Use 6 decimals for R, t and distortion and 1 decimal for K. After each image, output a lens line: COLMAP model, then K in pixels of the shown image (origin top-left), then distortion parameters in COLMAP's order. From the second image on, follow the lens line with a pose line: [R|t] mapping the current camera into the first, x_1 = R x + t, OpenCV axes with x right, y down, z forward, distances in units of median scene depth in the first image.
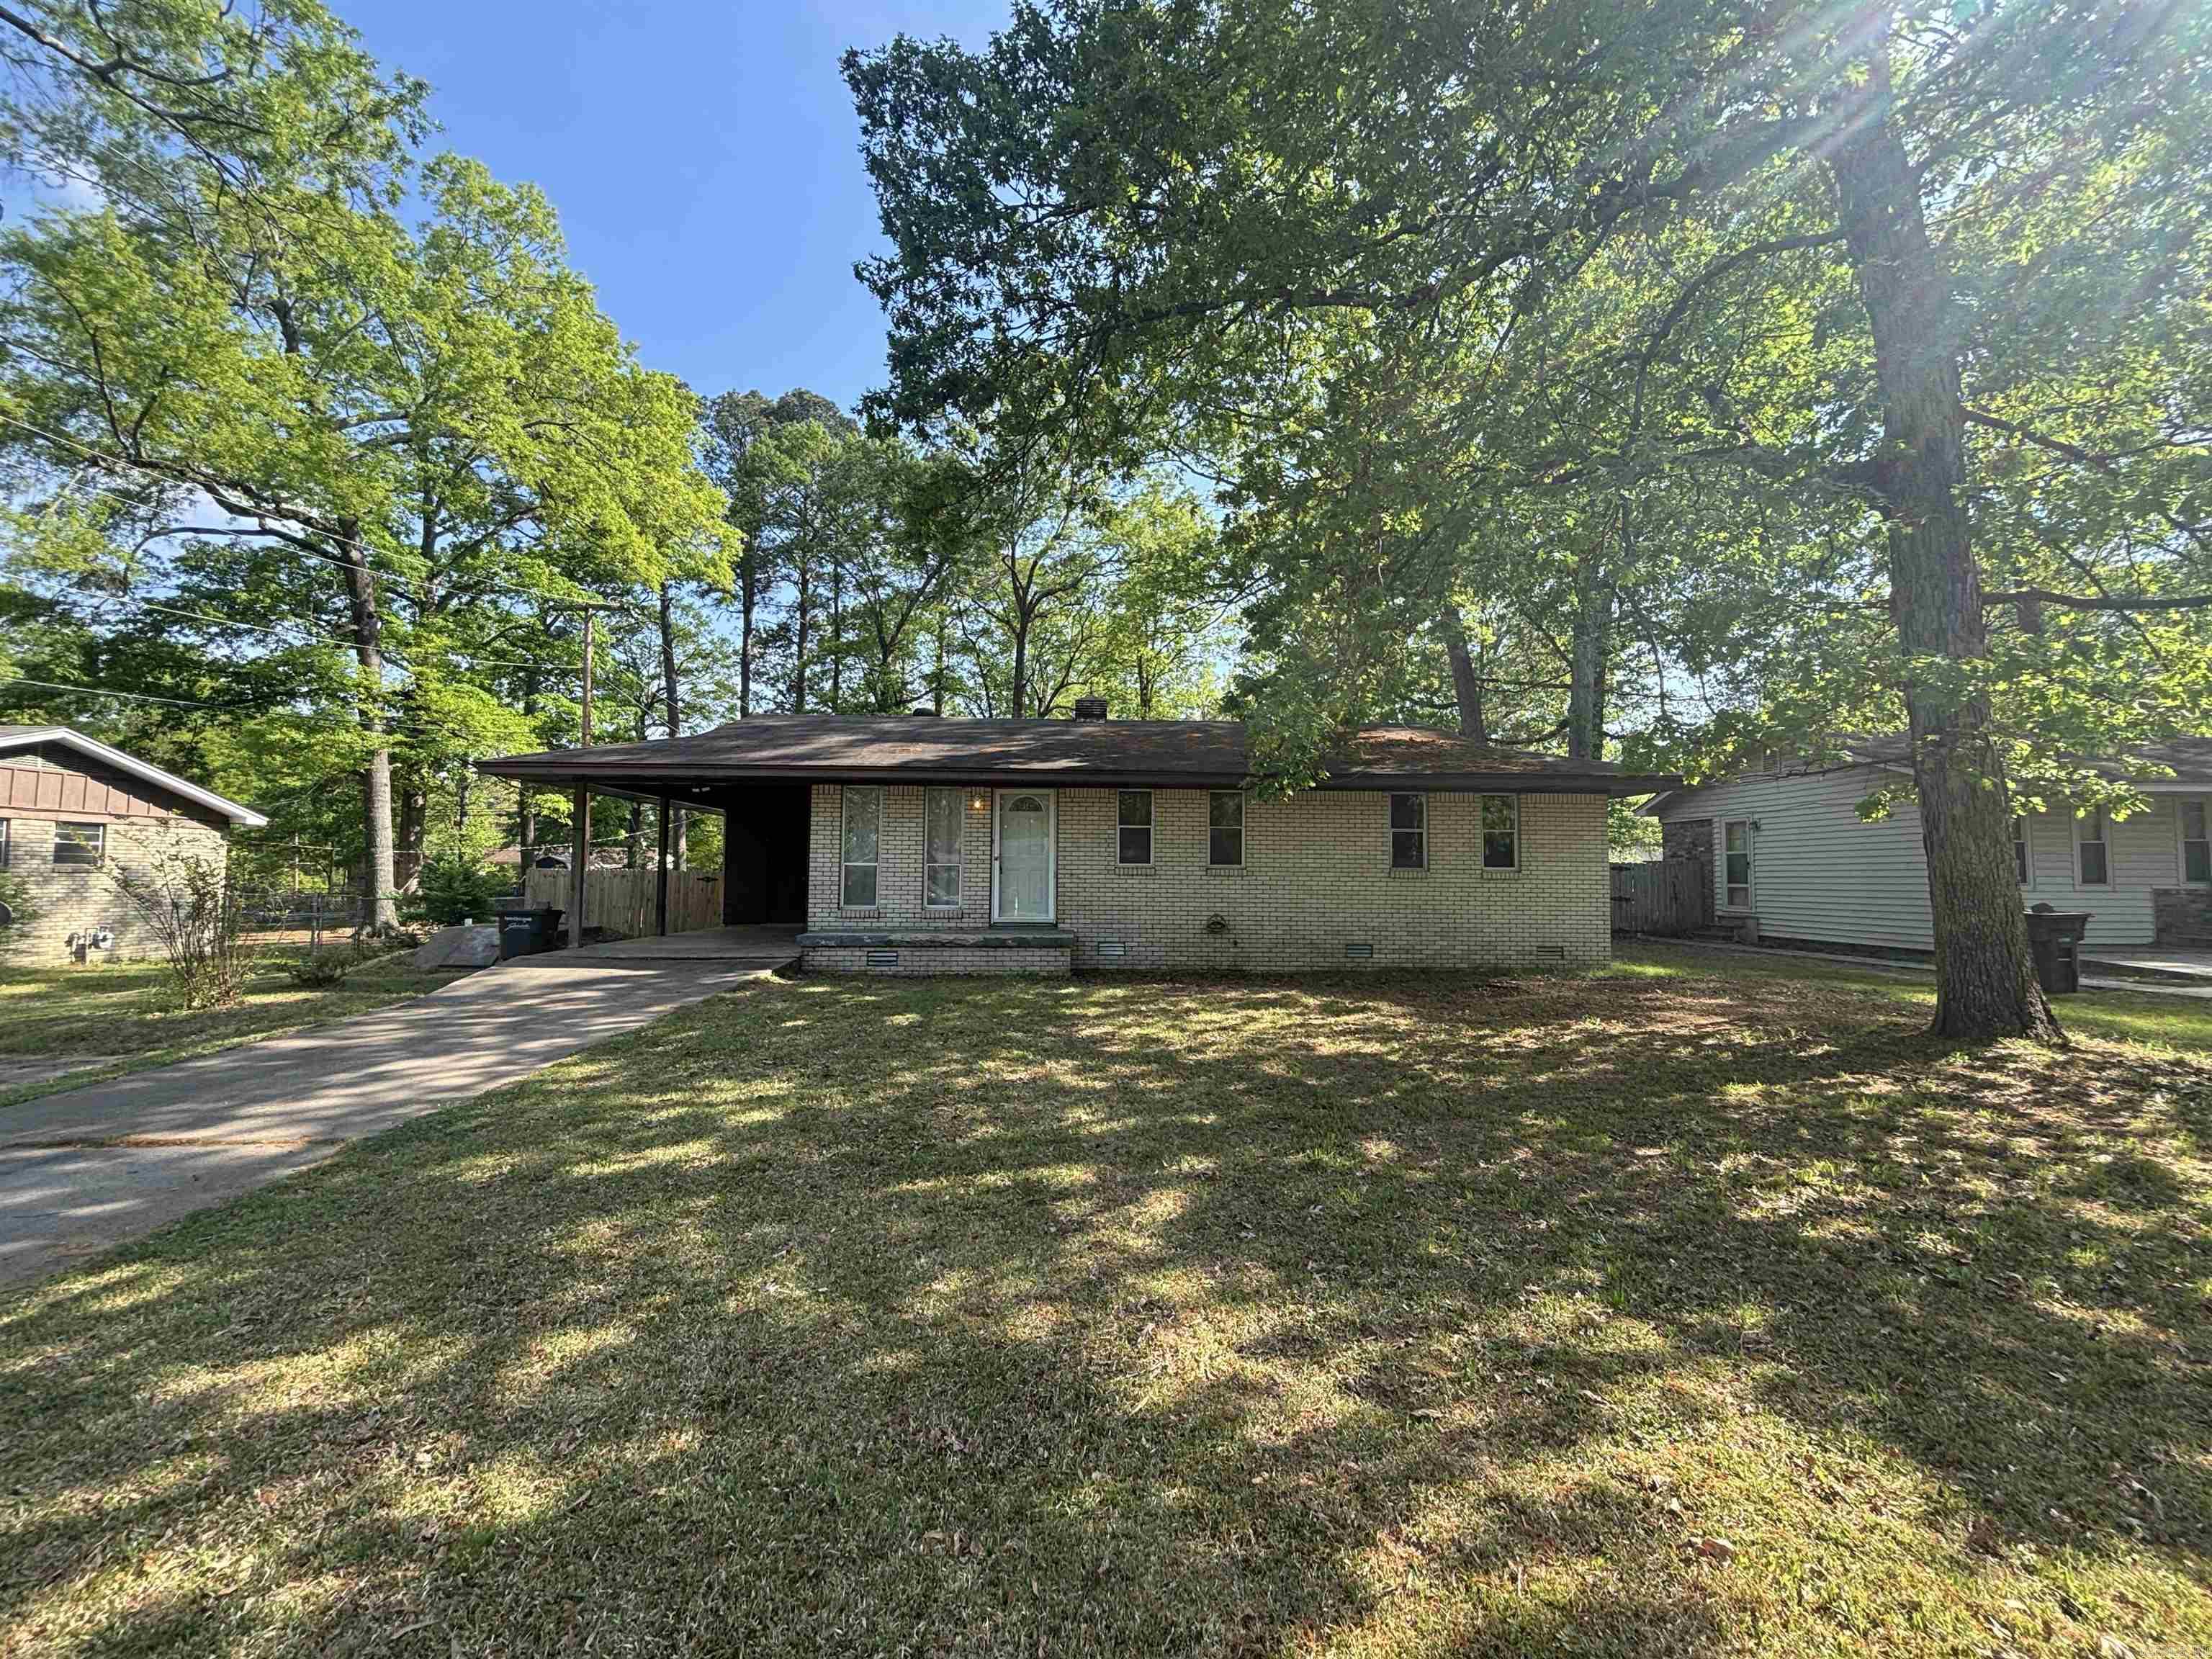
lens RADIAL K [[893.3, 0, 1103.8], [0, 893.3, 828.2], [0, 0, 1]] dist [-0.000649, -0.000909]
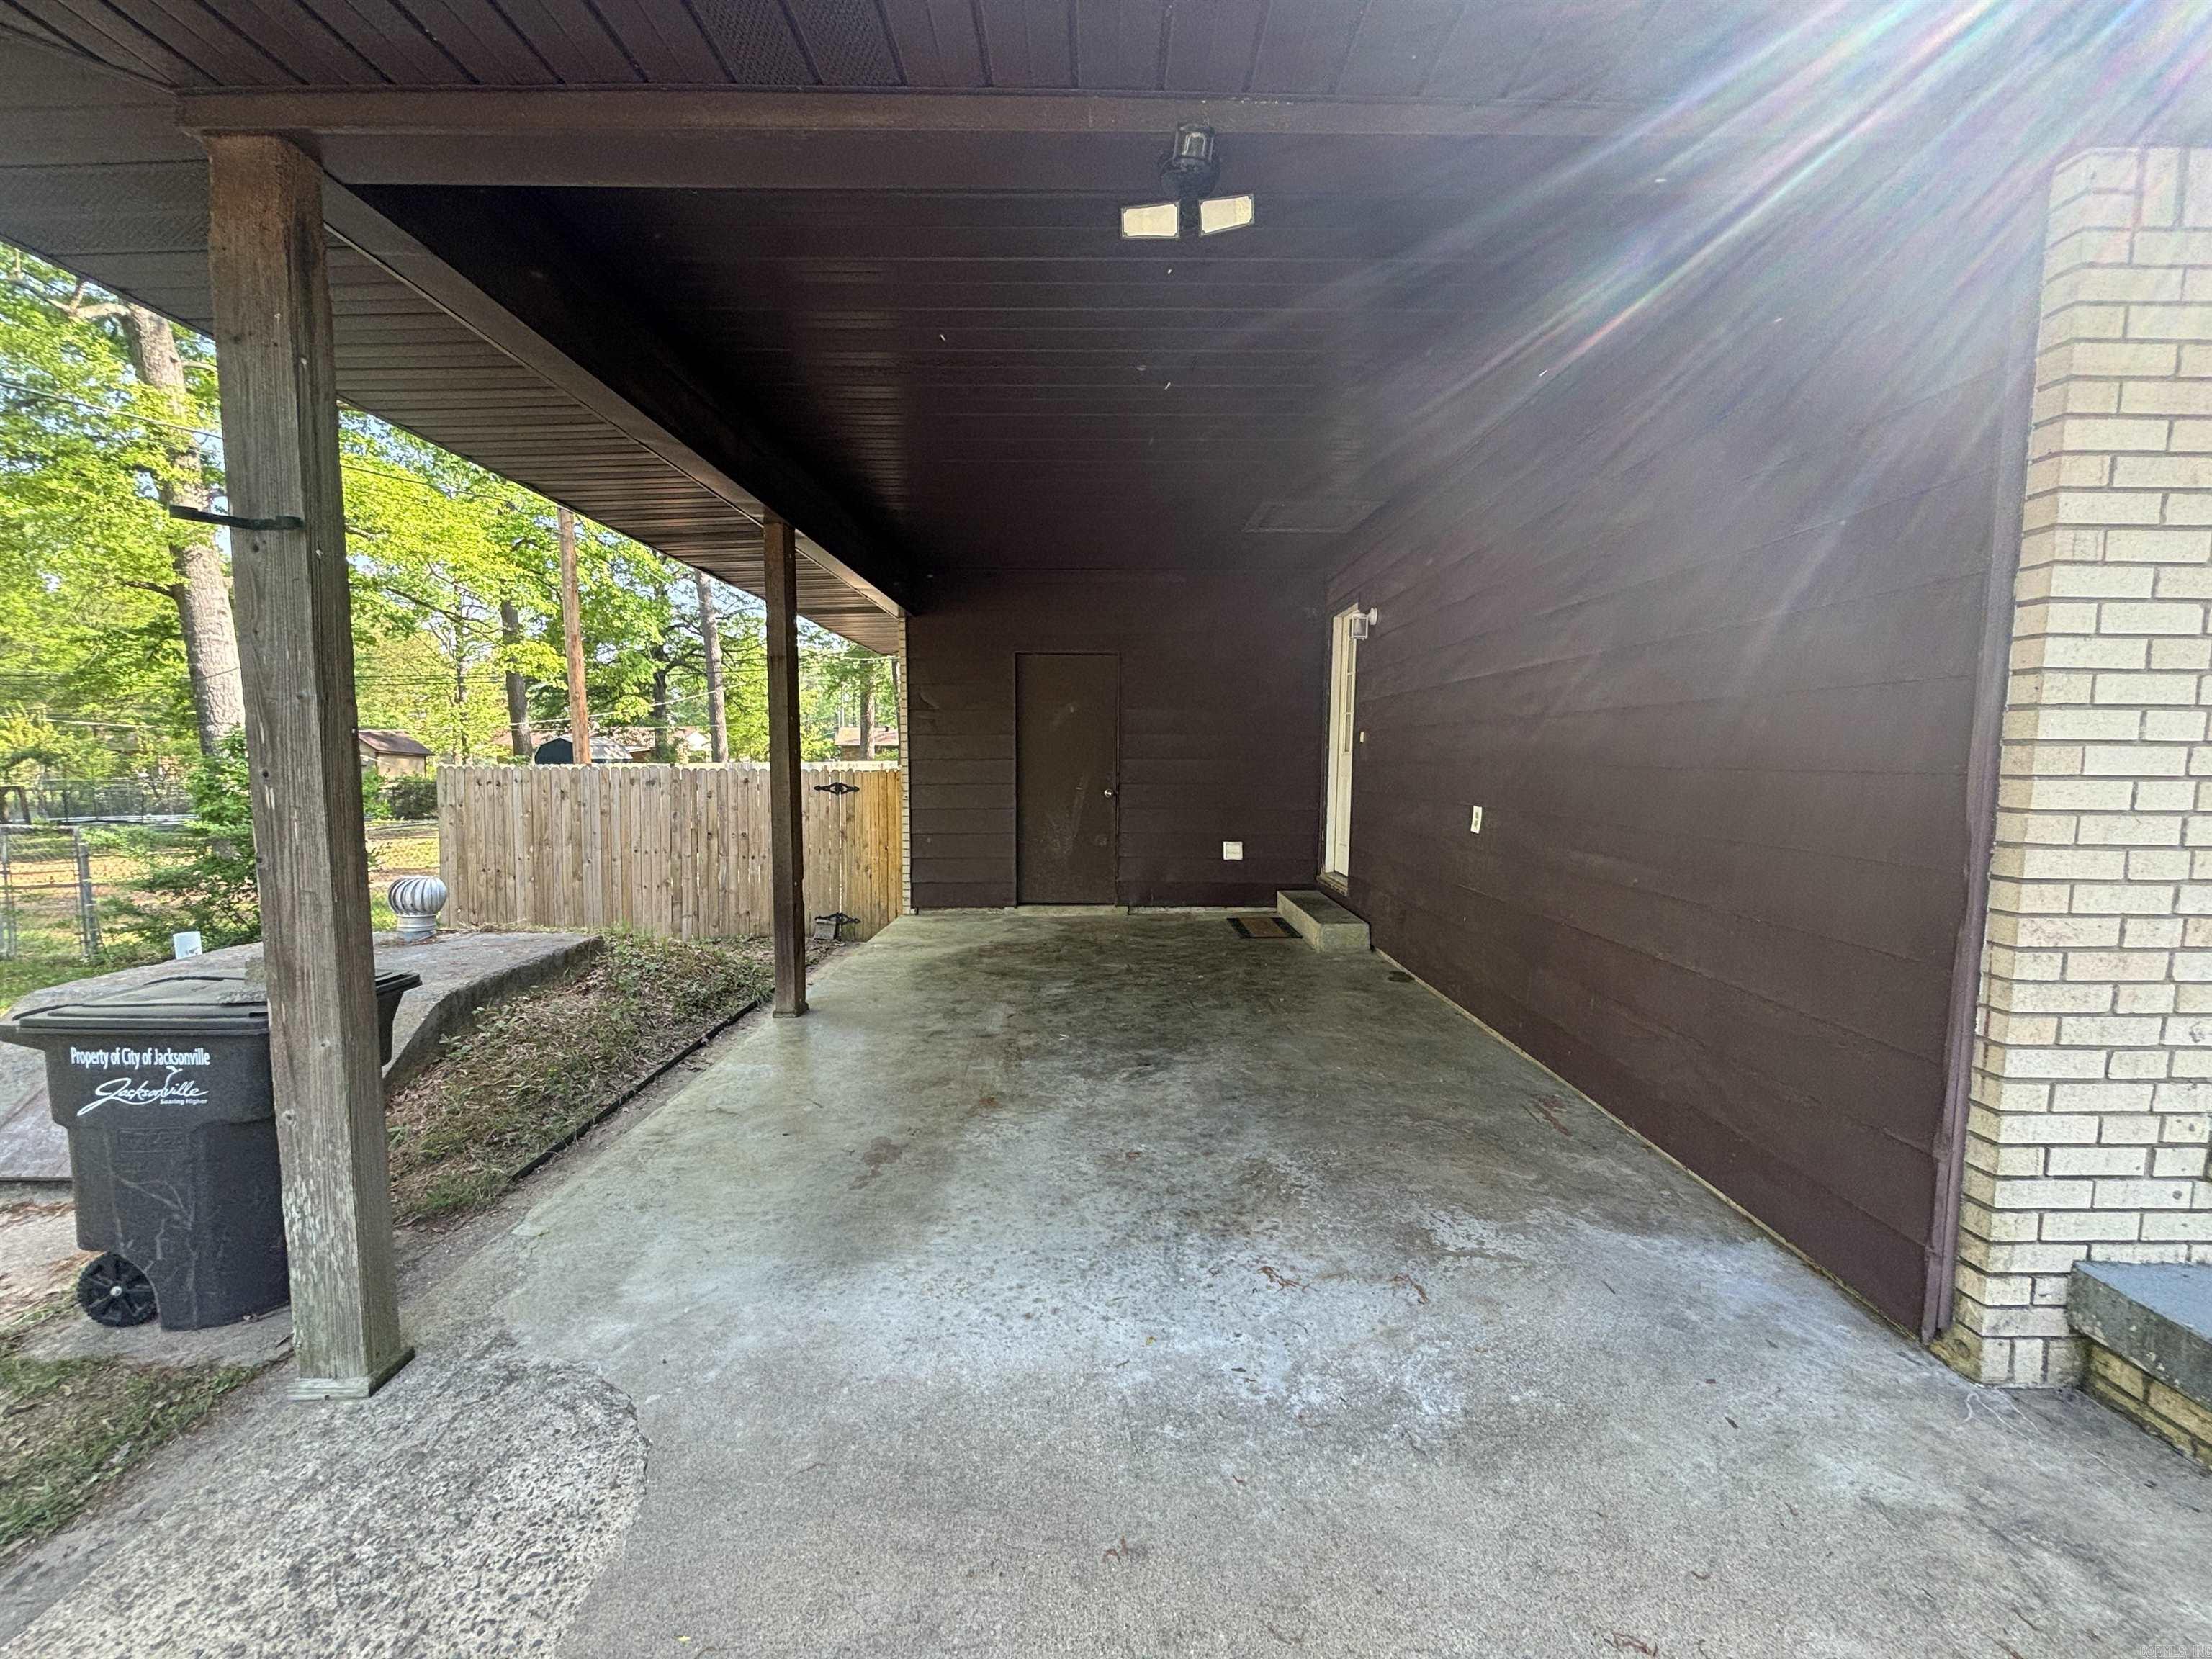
lens RADIAL K [[893.3, 0, 1103.8], [0, 893.3, 828.2], [0, 0, 1]] dist [-0.000649, -0.000909]
pose [[0.999688, -0.002515, -0.024862, -0.454397], [0.005858, 0.990782, 0.135339, 0.026729], [0.024292, -0.135442, 0.990487, 0.859888]]
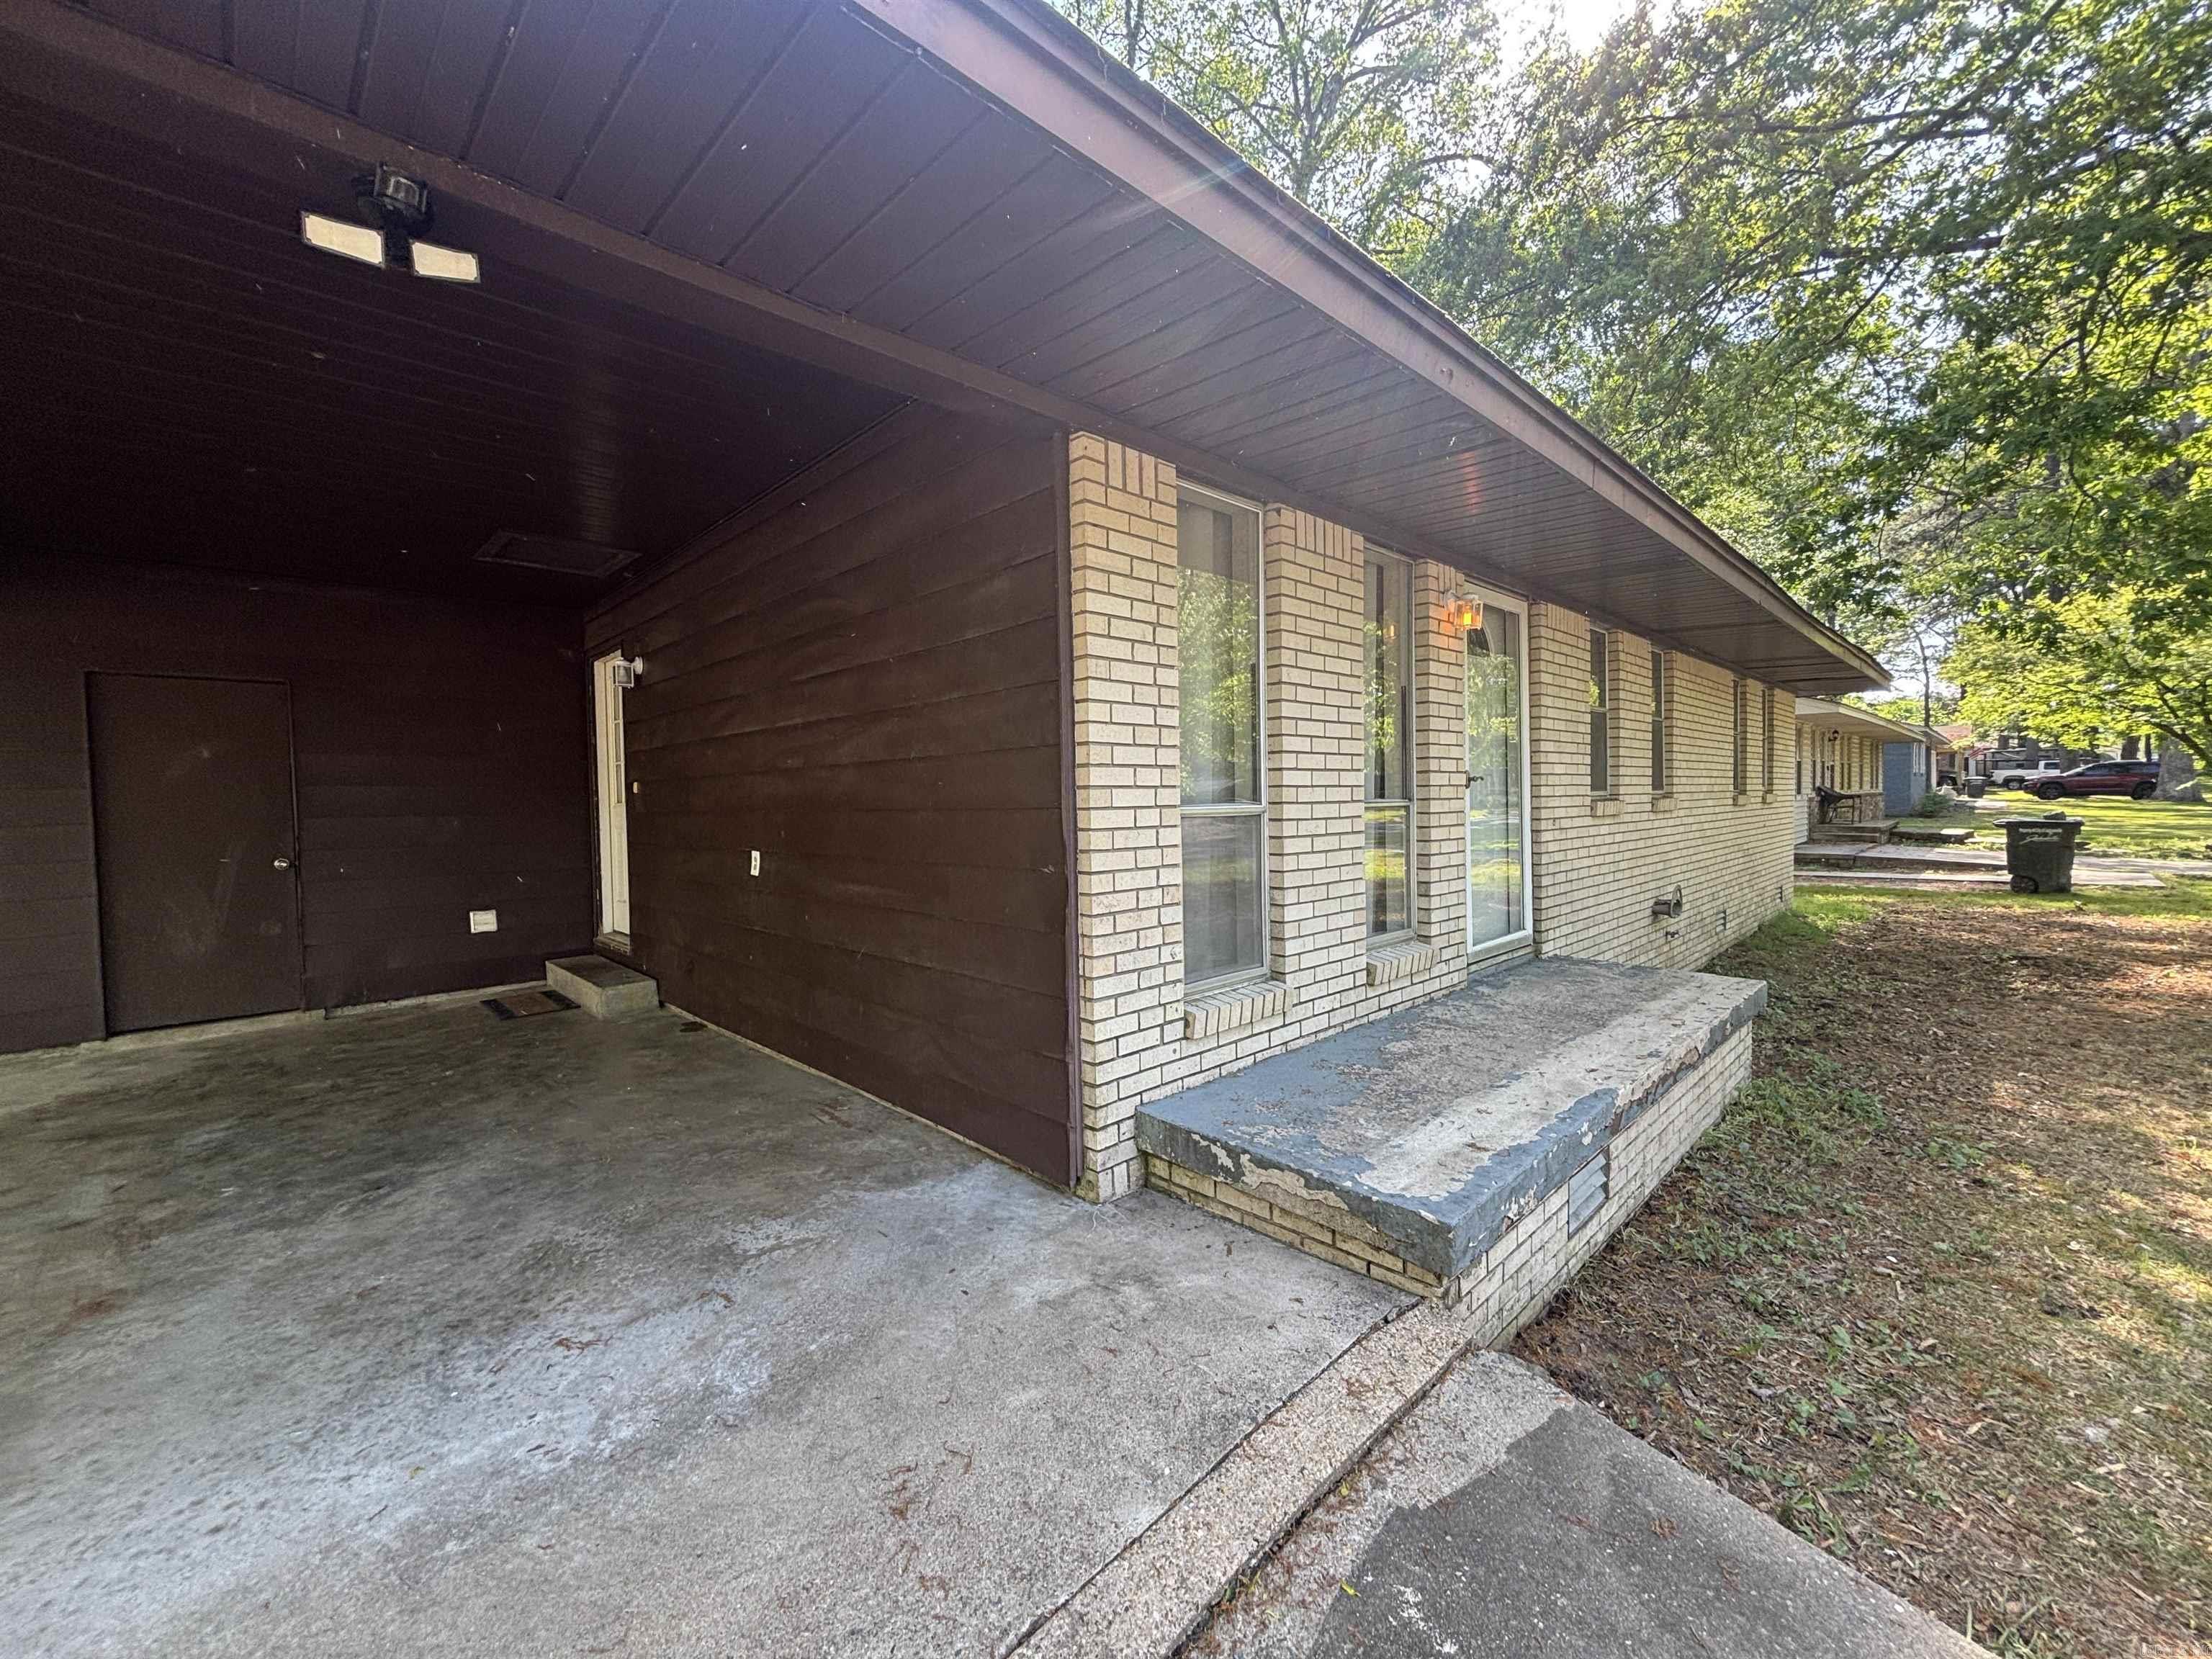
lens RADIAL K [[896.0, 0, 1103.0], [0, 896.0, 826.4], [0, 0, 1]] dist [0.008168, -0.000451]
pose [[0.742789, -0.045719, 0.667963, -0.460576], [-0.007792, 0.997008, 0.076906, 0.025638], [-0.669480, -0.062330, 0.740210, 0.833337]]
